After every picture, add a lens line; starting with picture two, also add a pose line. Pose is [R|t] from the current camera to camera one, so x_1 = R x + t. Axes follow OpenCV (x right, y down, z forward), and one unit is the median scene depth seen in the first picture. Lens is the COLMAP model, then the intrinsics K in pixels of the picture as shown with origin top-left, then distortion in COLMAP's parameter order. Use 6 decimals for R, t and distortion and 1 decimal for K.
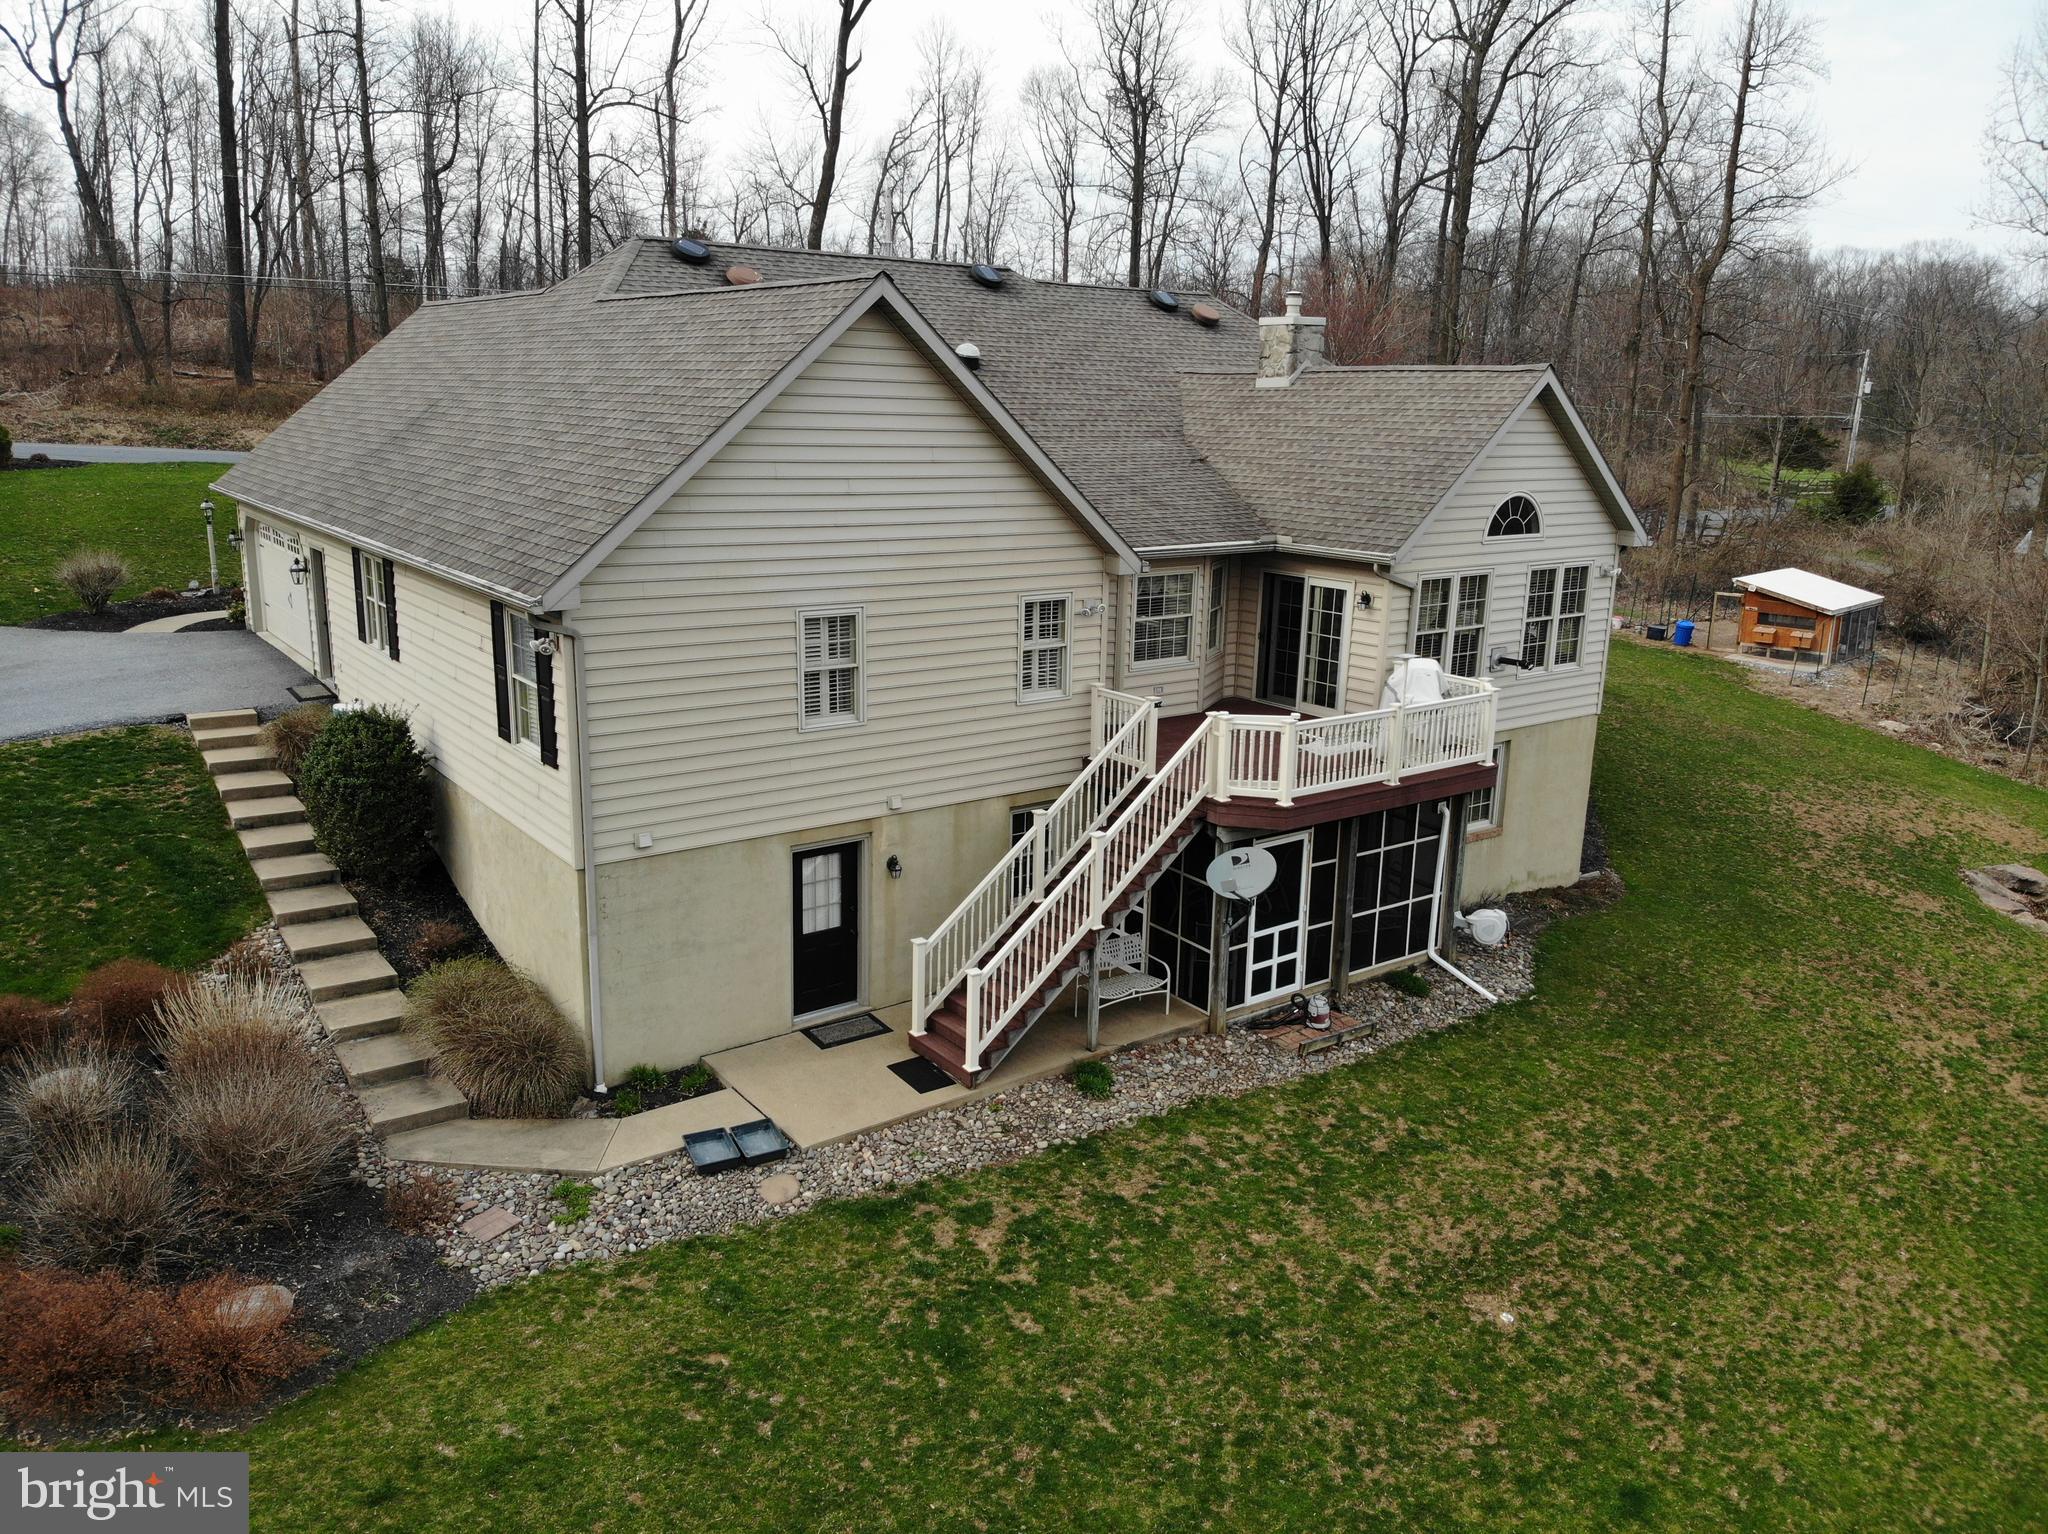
lens RADIAL K [[1504.5, 0, 1034.4], [0, 1504.5, 739.2], [0, 0, 1]] dist [0.122775, -0.291471]
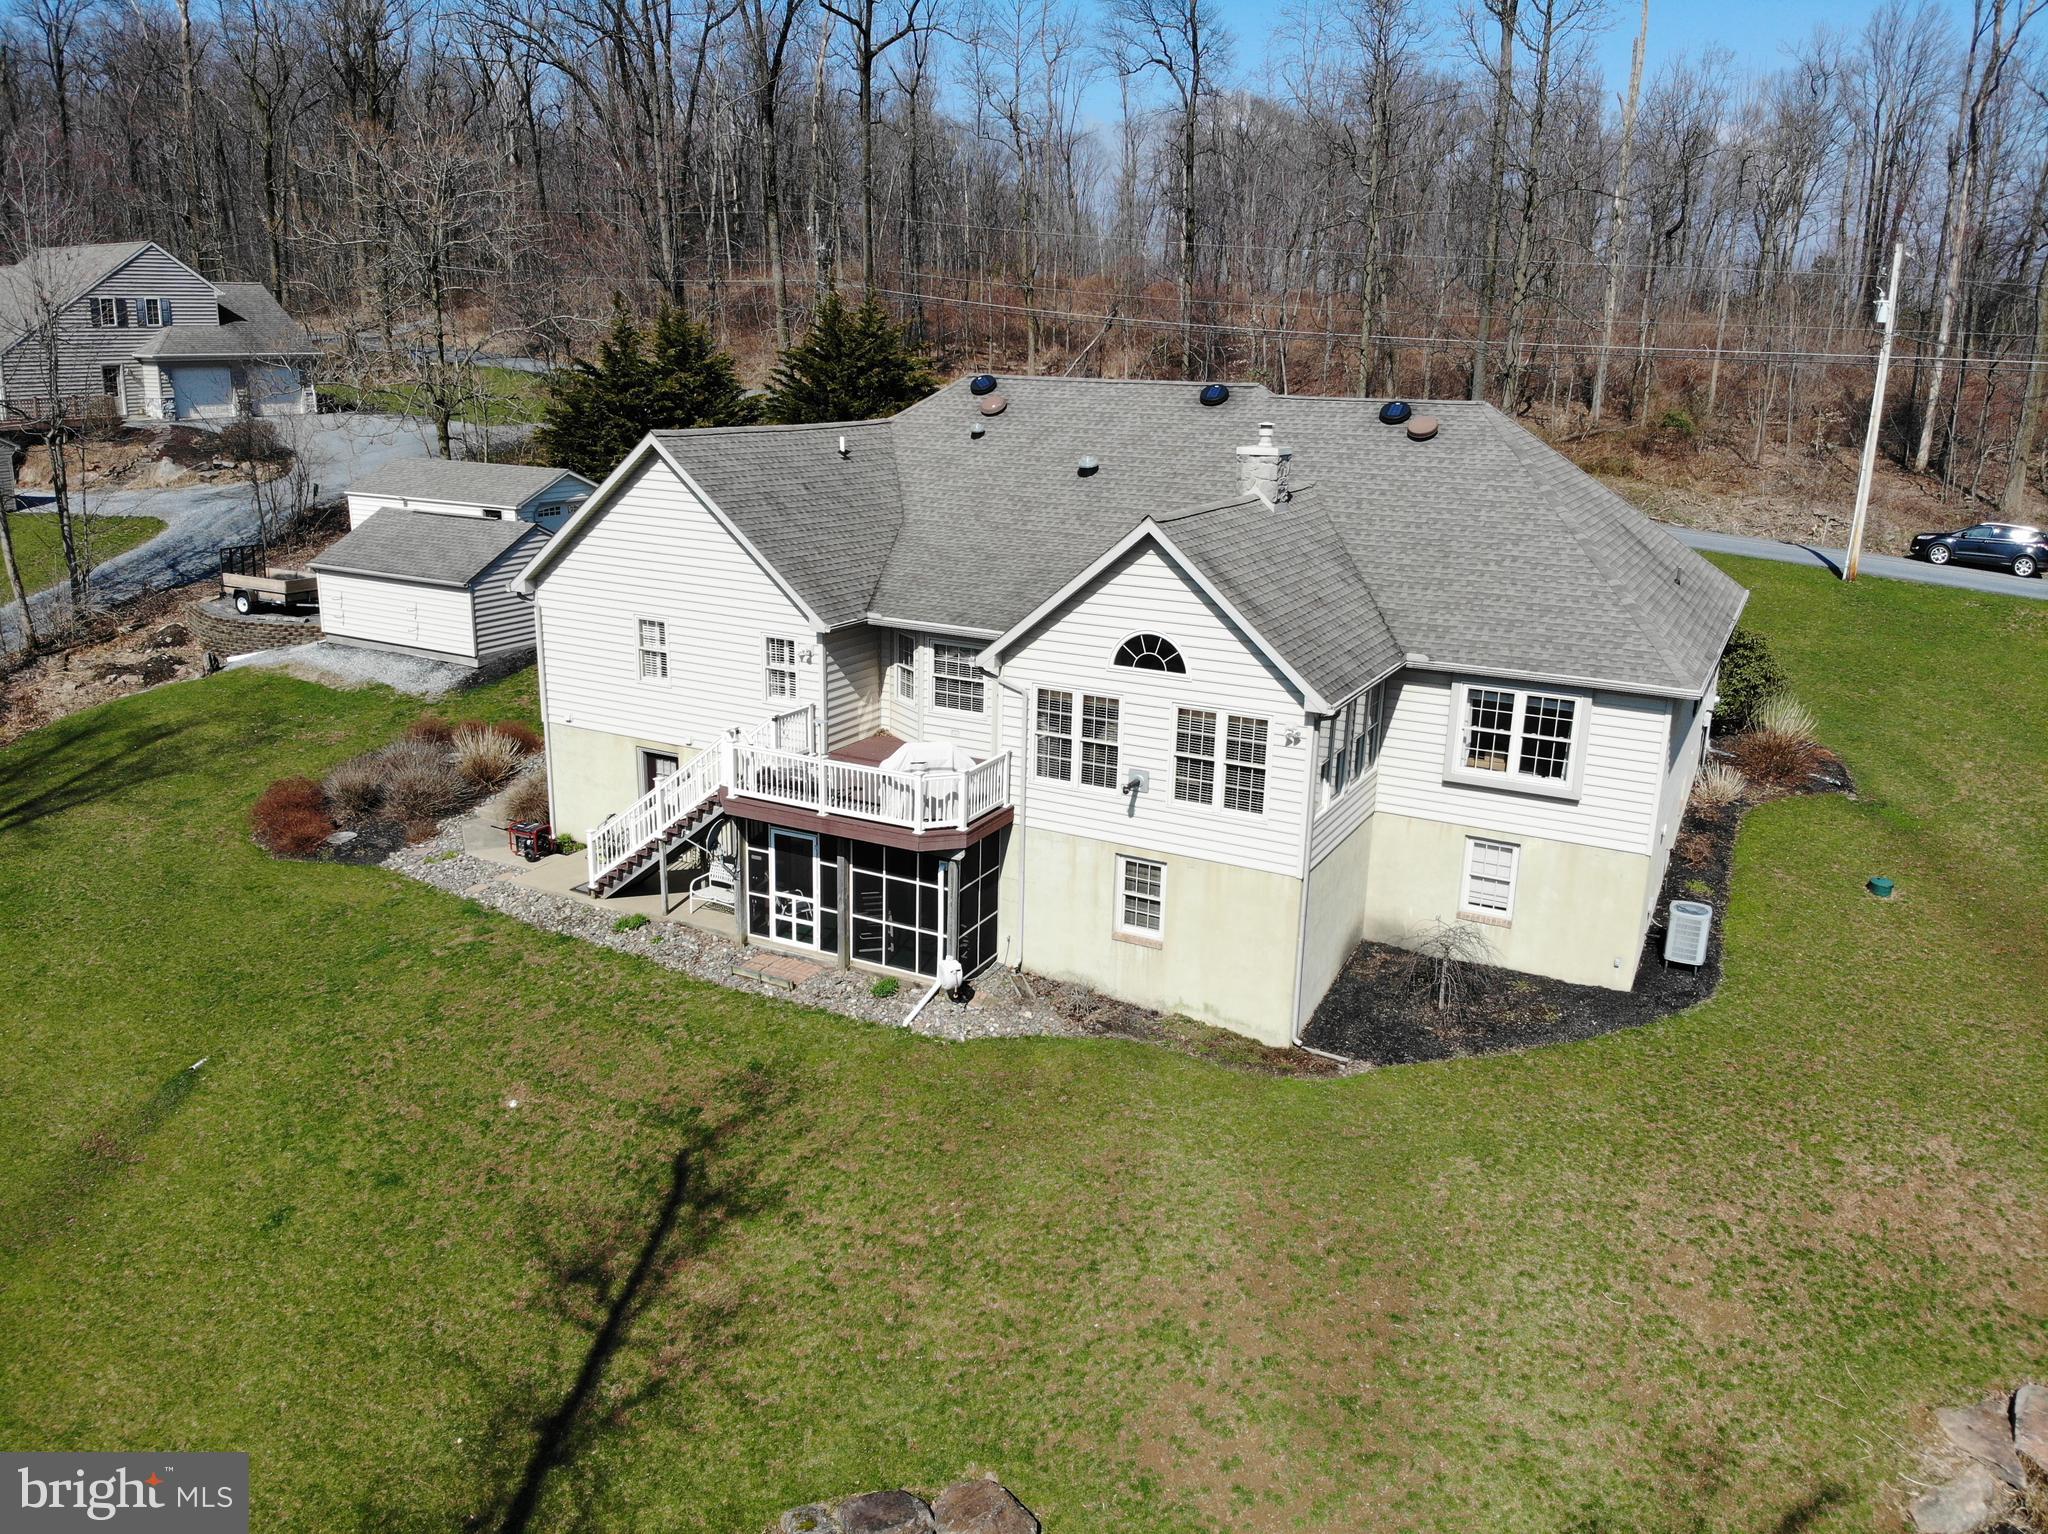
lens RADIAL K [[1504.5, 0, 1034.4], [0, 1504.5, 739.2], [0, 0, 1]] dist [0.122775, -0.291471]
pose [[0.437295, 0.220420, -0.871888, 1.472076], [-0.217779, 0.966597, 0.135136, -0.257391], [0.872551, 0.130784, 0.470691, 0.530164]]
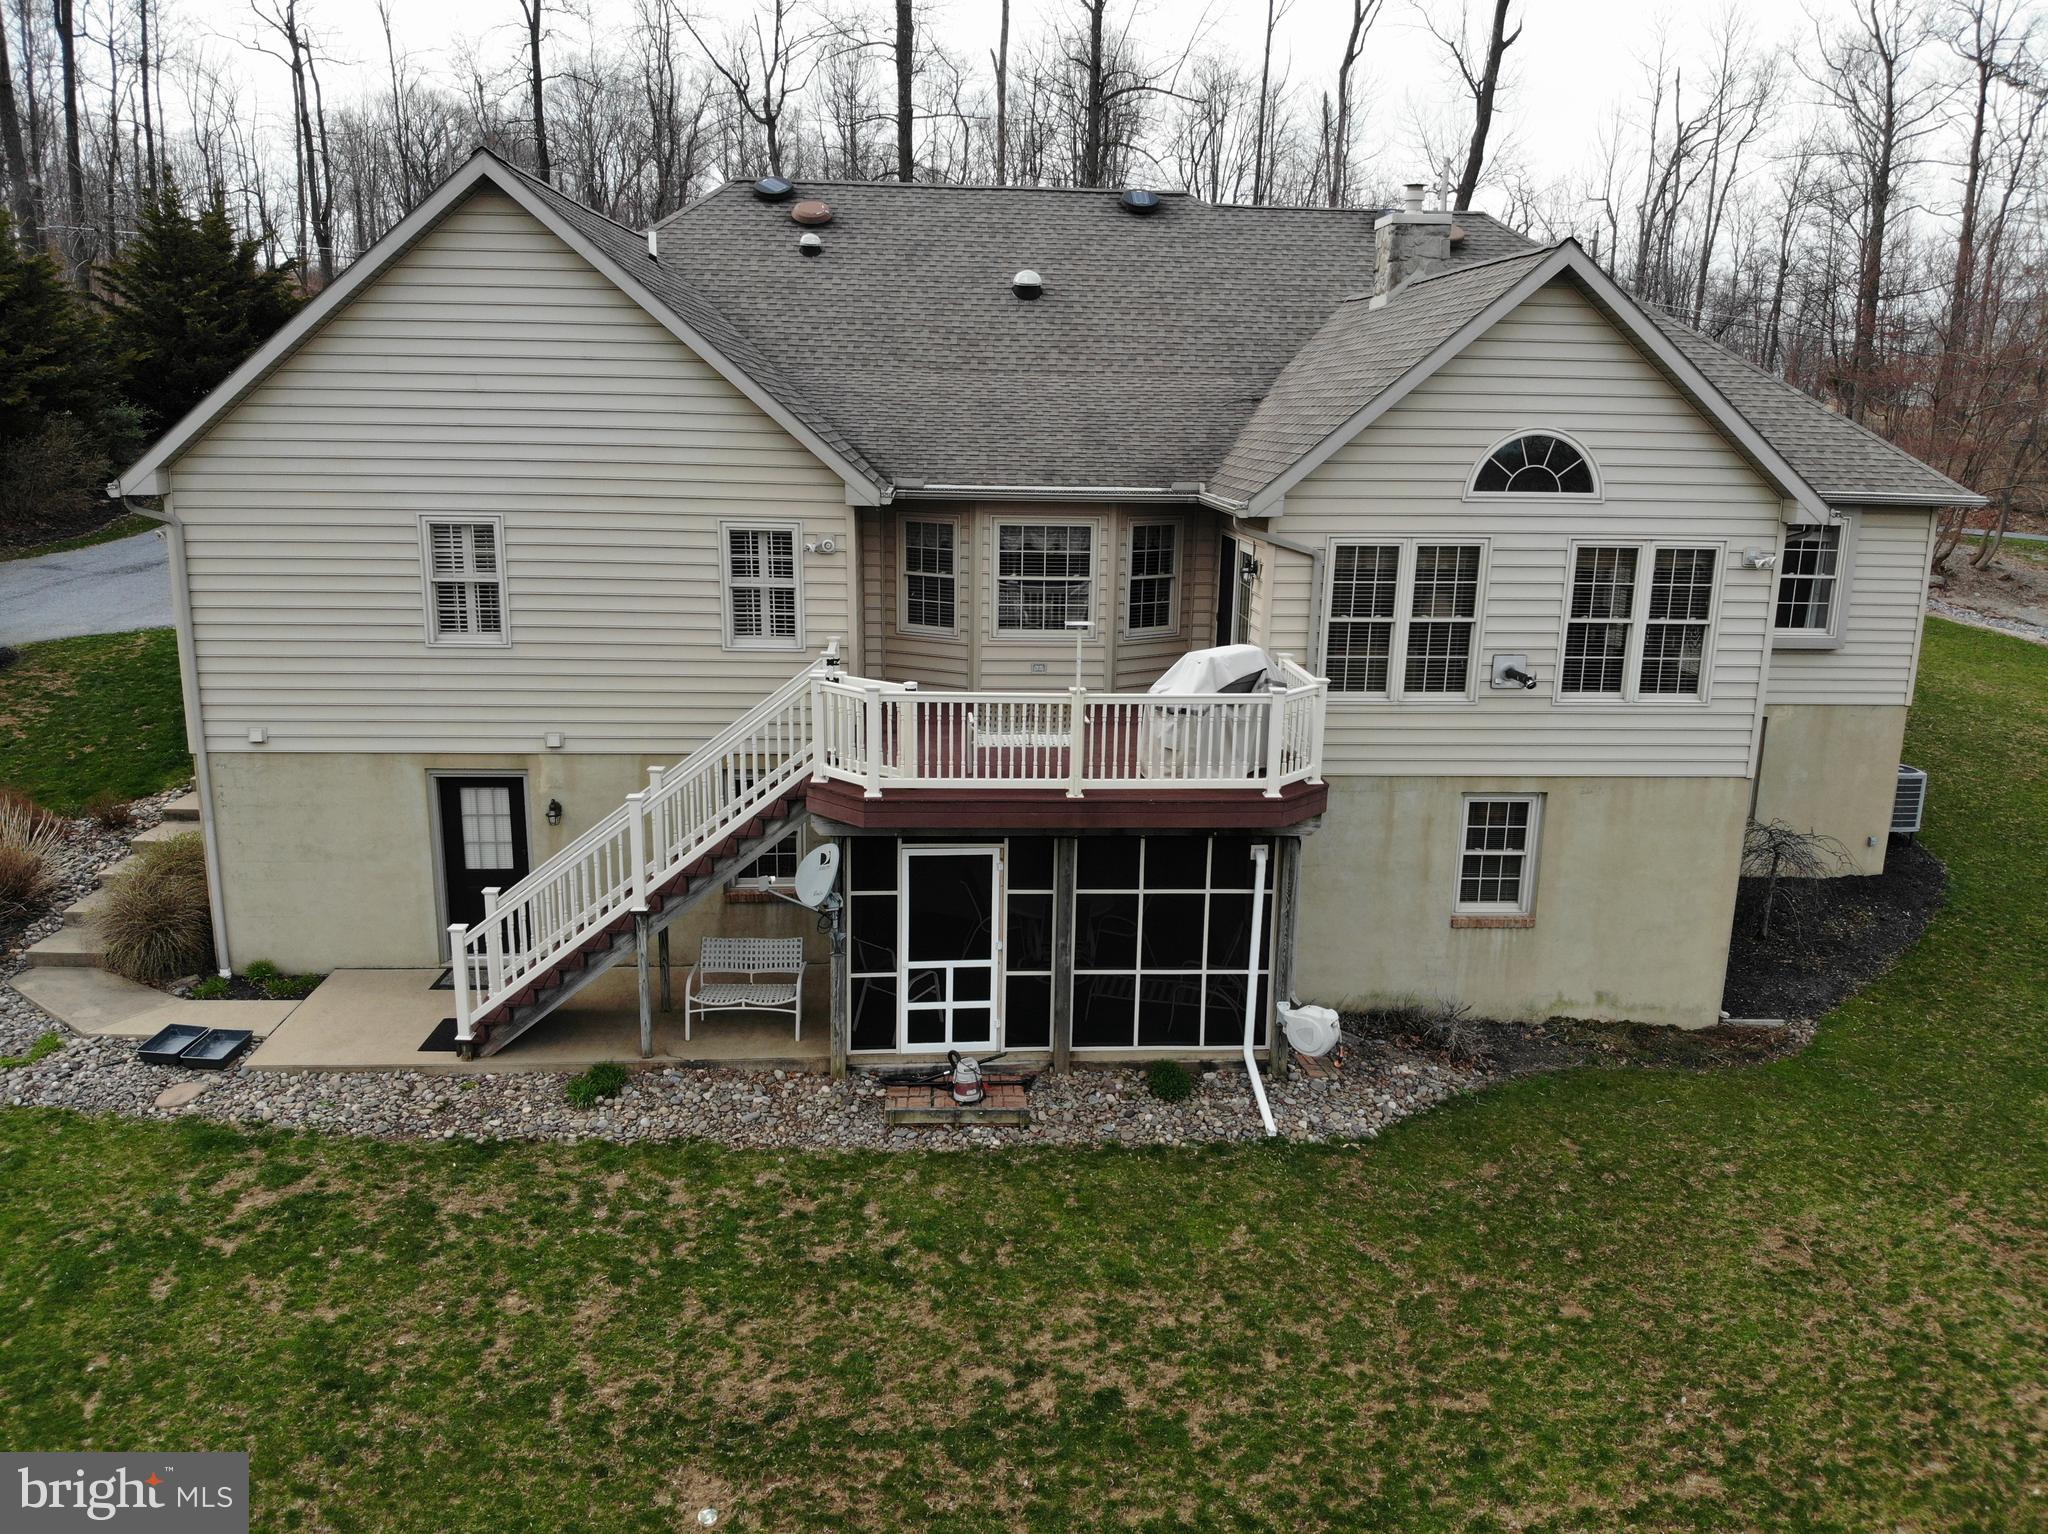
lens RADIAL K [[1504.5, 0, 1034.4], [0, 1504.5, 739.2], [0, 0, 1]] dist [0.122775, -0.291471]
pose [[0.840721, 0.111025, -0.529964, 0.610040], [-0.122404, 0.992385, 0.013722, -0.005846], [0.527452, 0.053333, 0.847909, 0.364544]]
